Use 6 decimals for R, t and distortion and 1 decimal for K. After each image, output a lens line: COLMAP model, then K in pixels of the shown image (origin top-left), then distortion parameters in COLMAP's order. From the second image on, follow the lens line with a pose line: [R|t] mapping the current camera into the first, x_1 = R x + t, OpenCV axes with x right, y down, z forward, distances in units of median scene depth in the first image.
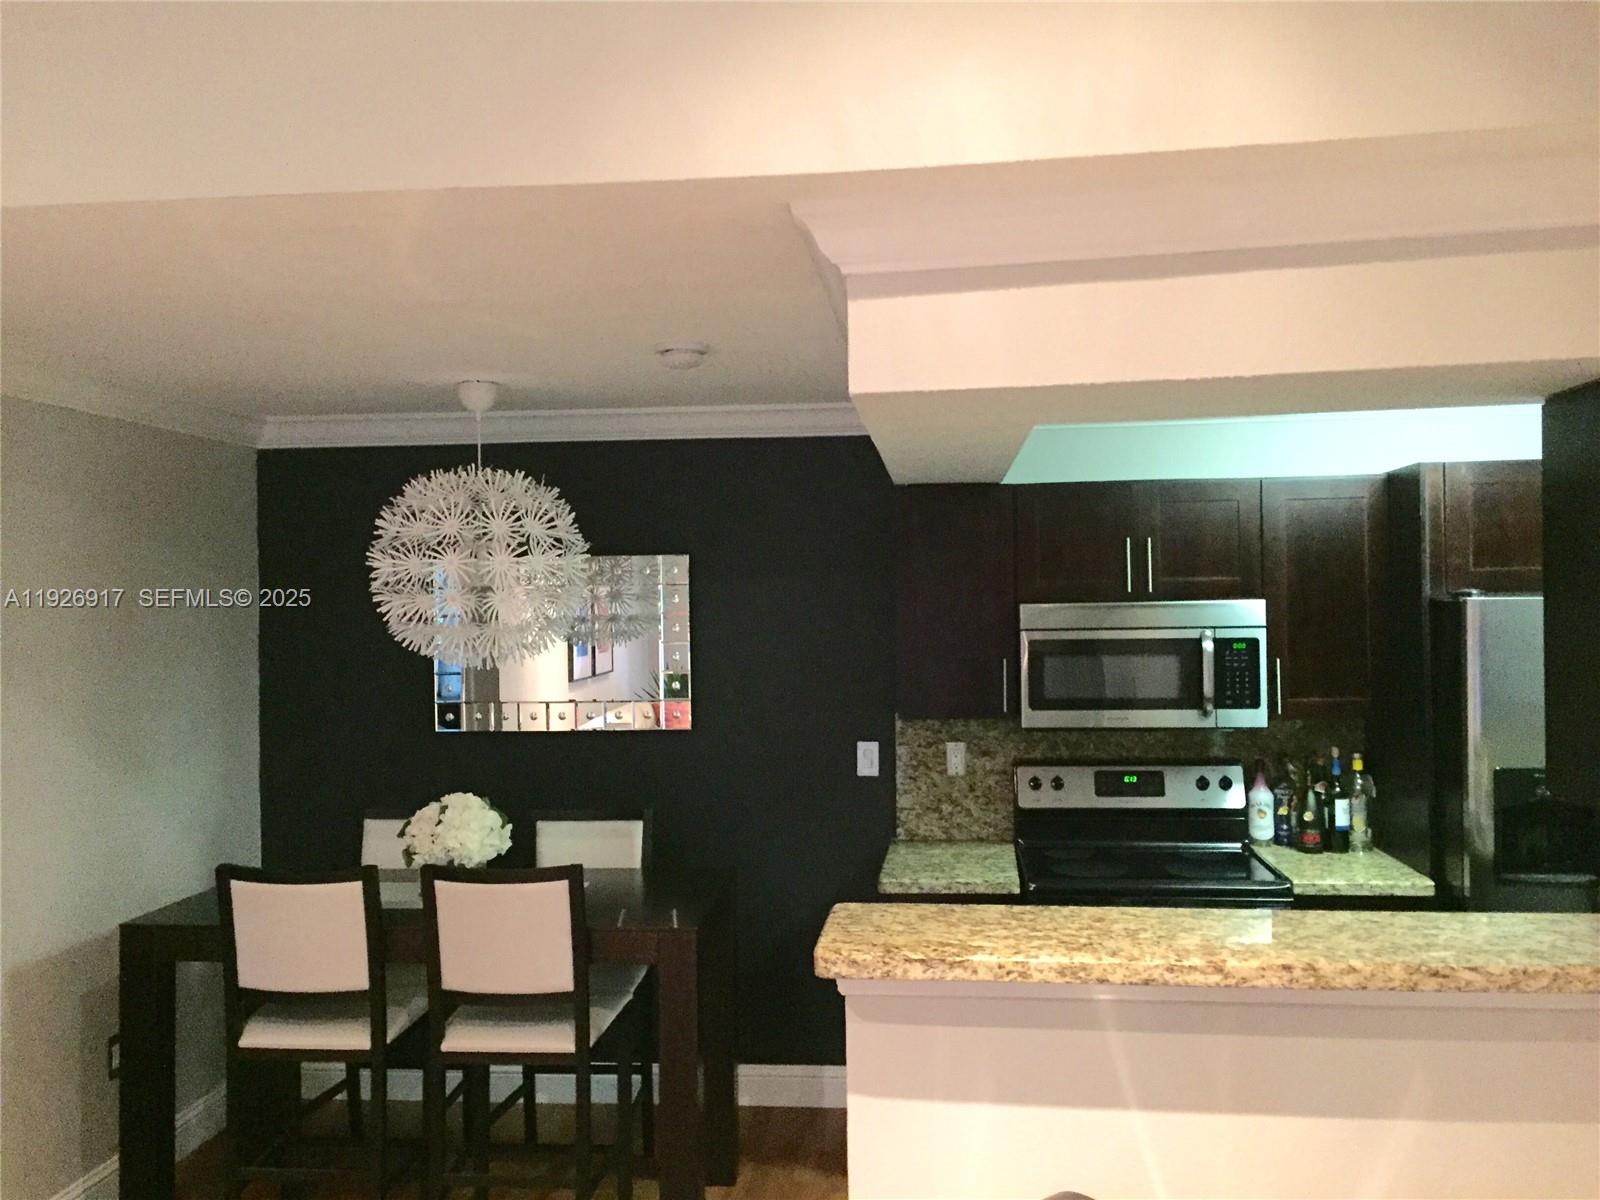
lens RADIAL K [[1368.0, 0, 800.0], [0, 1368.0, 600.0], [0, 0, 1]] dist [0.051259, 0.001214]
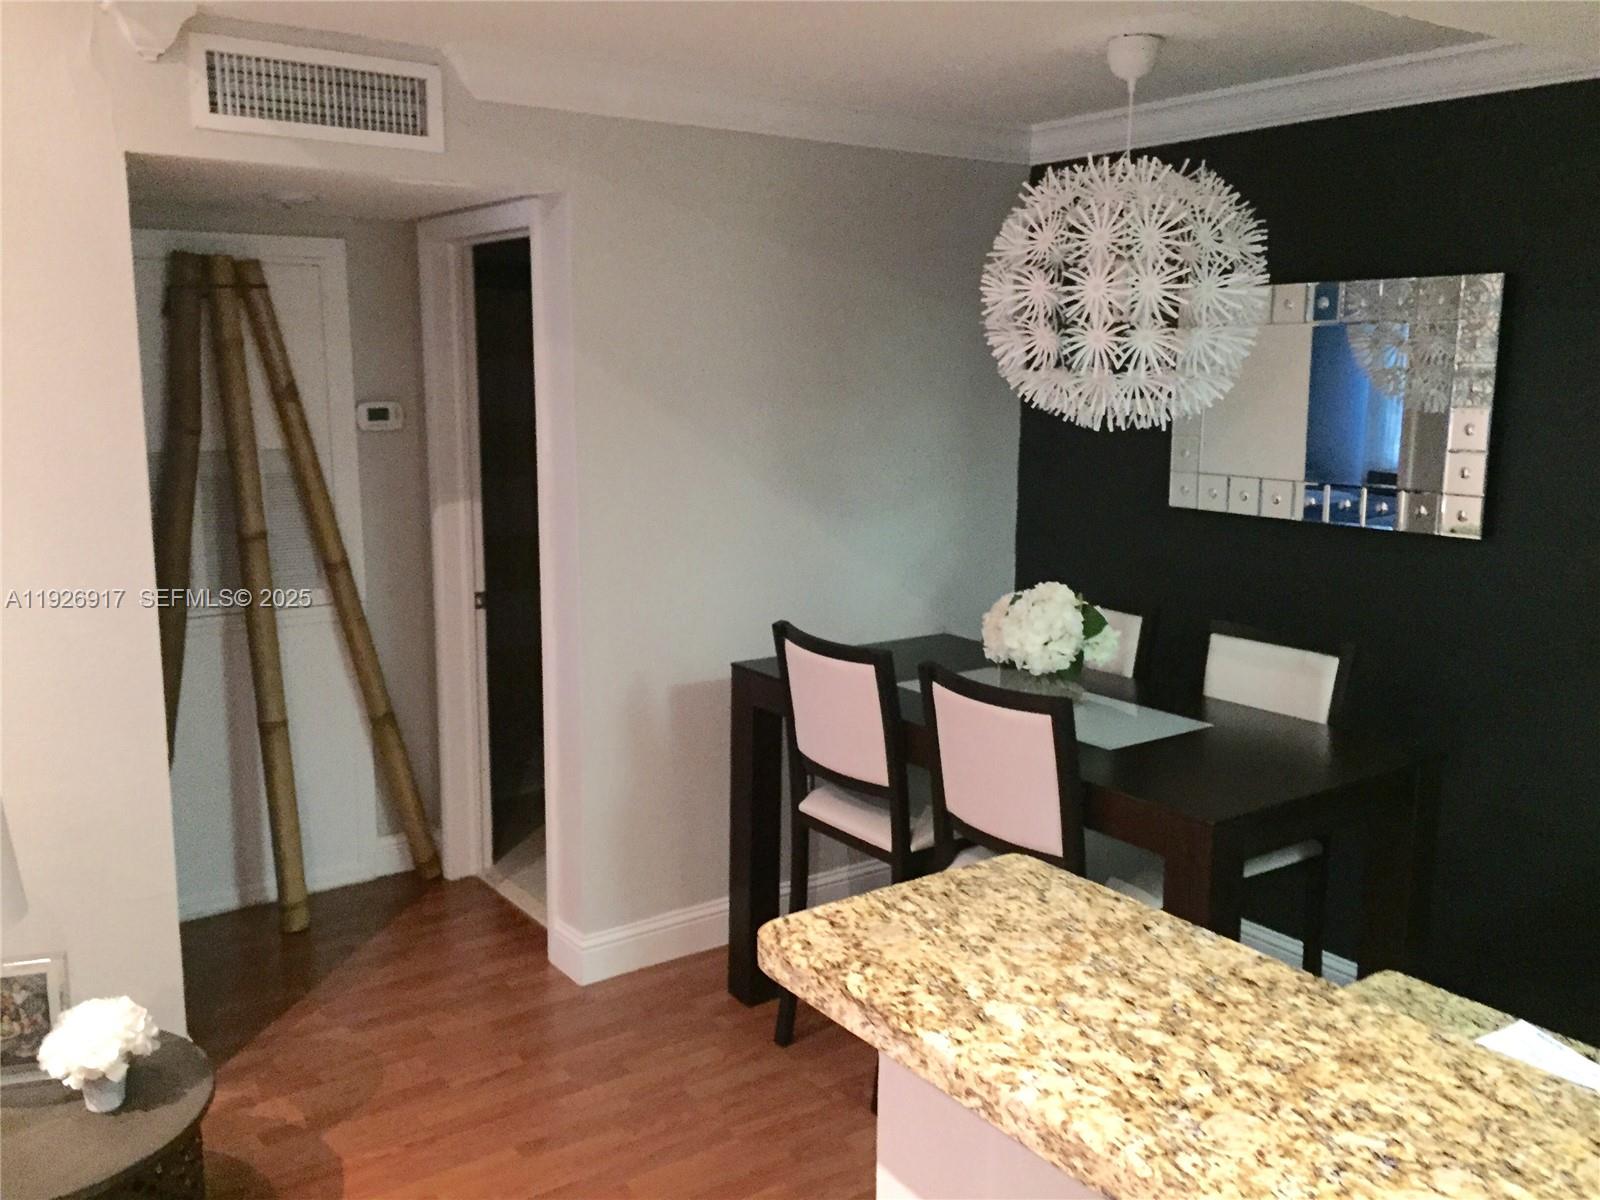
lens RADIAL K [[1368.0, 0, 800.0], [0, 1368.0, 600.0], [0, 0, 1]] dist [0.051259, 0.001214]
pose [[0.661401, 0.148079, -0.735269, 0.274132], [-0.016311, 0.982925, 0.183282, 0.005619], [0.749855, -0.109230, 0.652523, 0.399789]]
